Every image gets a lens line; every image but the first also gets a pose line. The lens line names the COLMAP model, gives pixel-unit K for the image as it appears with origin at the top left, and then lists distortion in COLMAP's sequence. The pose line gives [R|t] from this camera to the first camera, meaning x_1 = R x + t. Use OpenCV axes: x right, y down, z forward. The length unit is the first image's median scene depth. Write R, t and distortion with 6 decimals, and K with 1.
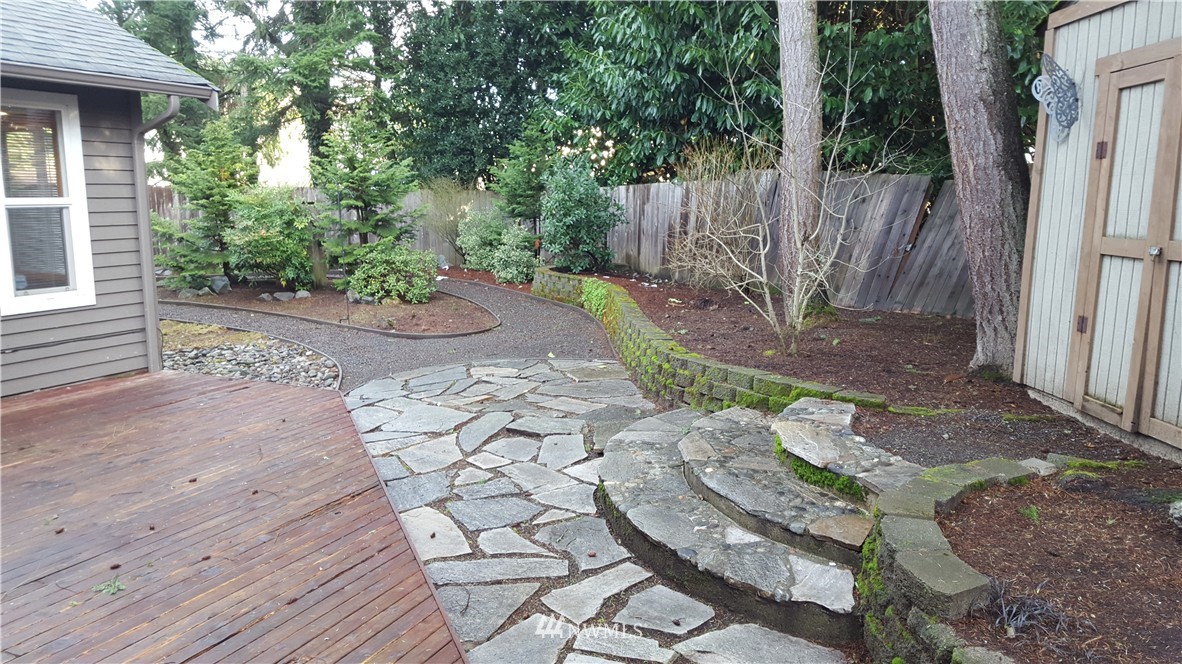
lens RADIAL K [[886.9, 0, 598.1], [0, 886.9, 344.4], [0, 0, 1]] dist [0.092085, -0.025234]
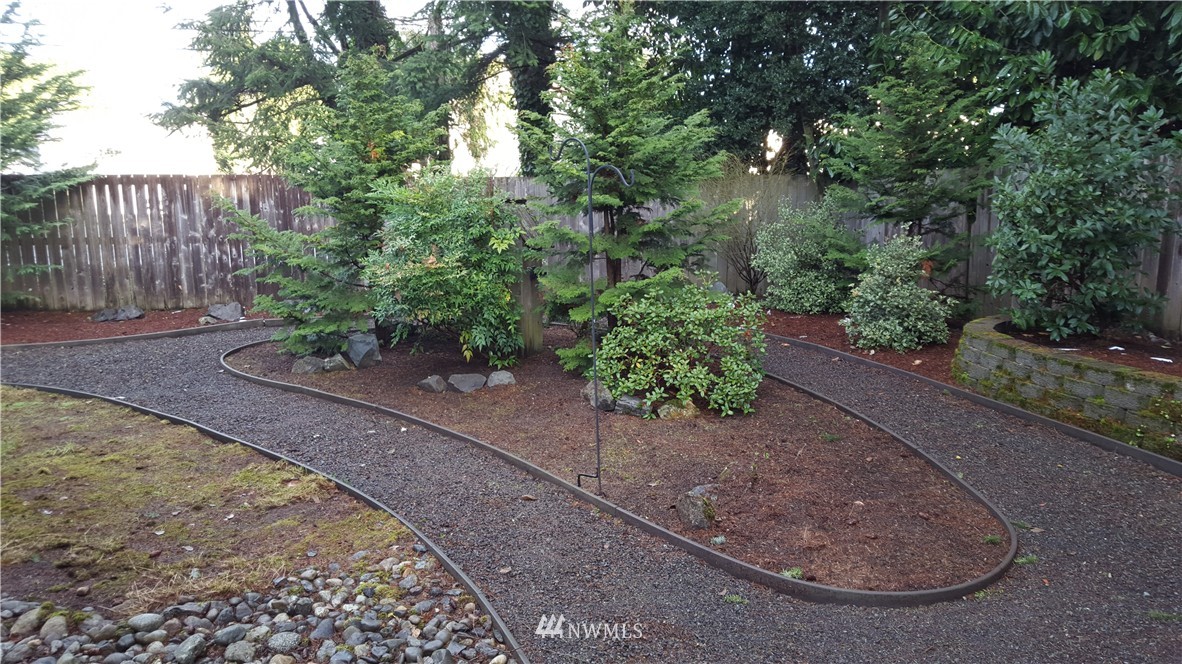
lens RADIAL K [[886.9, 0, 582.2], [0, 886.9, 338.8], [0, 0, 1]] dist [0.092085, -0.025234]
pose [[0.972833, 0.027628, -0.229852, -0.166768], [-0.026468, 0.999617, 0.008128, -0.083820], [0.229988, -0.001823, 0.973192, 0.511871]]
